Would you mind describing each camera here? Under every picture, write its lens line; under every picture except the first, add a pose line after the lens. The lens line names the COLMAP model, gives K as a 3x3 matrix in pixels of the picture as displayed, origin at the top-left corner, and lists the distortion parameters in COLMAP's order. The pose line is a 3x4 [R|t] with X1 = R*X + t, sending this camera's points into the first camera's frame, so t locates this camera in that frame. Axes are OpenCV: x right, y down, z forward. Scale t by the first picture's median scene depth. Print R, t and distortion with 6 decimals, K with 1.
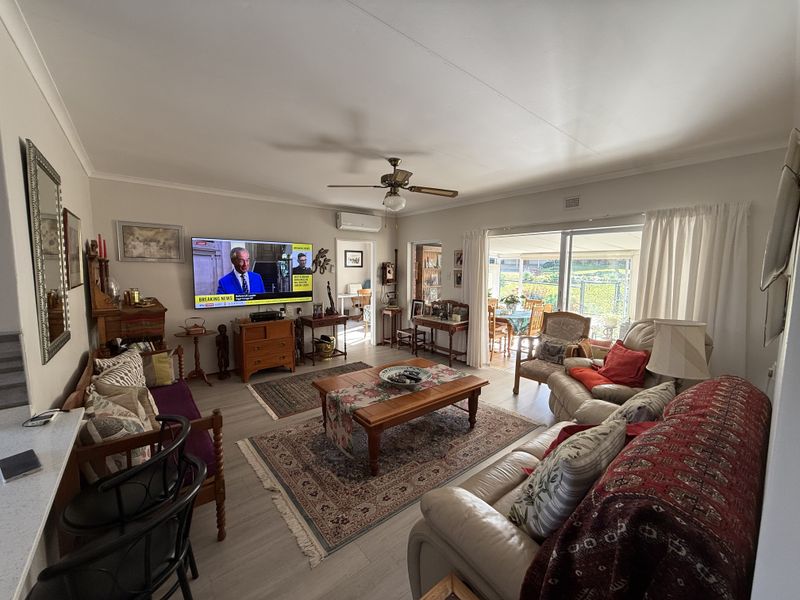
lens RADIAL K [[316.9, 0, 401.0], [0, 316.9, 299.1], [0, 0, 1]] dist [0.001975, 0.000145]
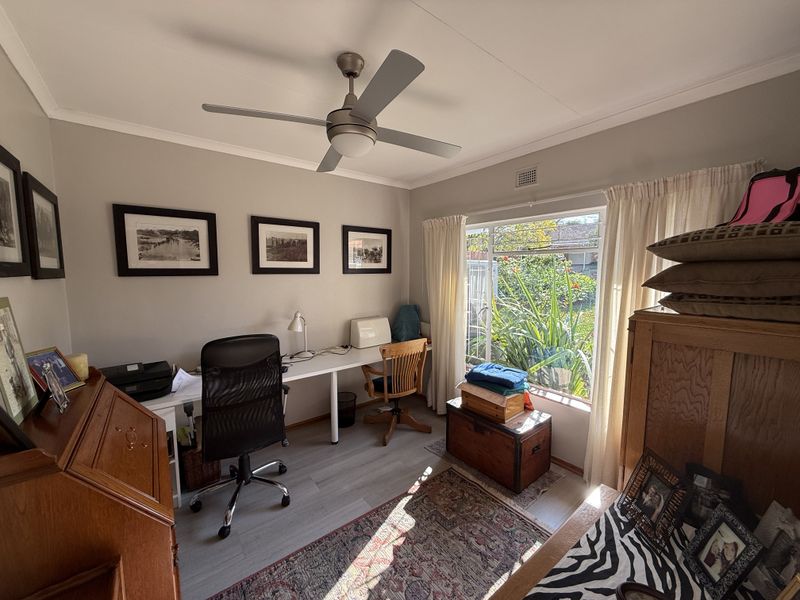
lens RADIAL K [[316.9, 0, 397.2], [0, 316.9, 299.2], [0, 0, 1]] dist [0.001975, 0.000145]
pose [[0.999365, -0.001375, -0.035616, -0.101217], [0.001449, 0.999997, 0.002029, -0.070804], [0.035613, -0.002080, 0.999363, 0.631502]]
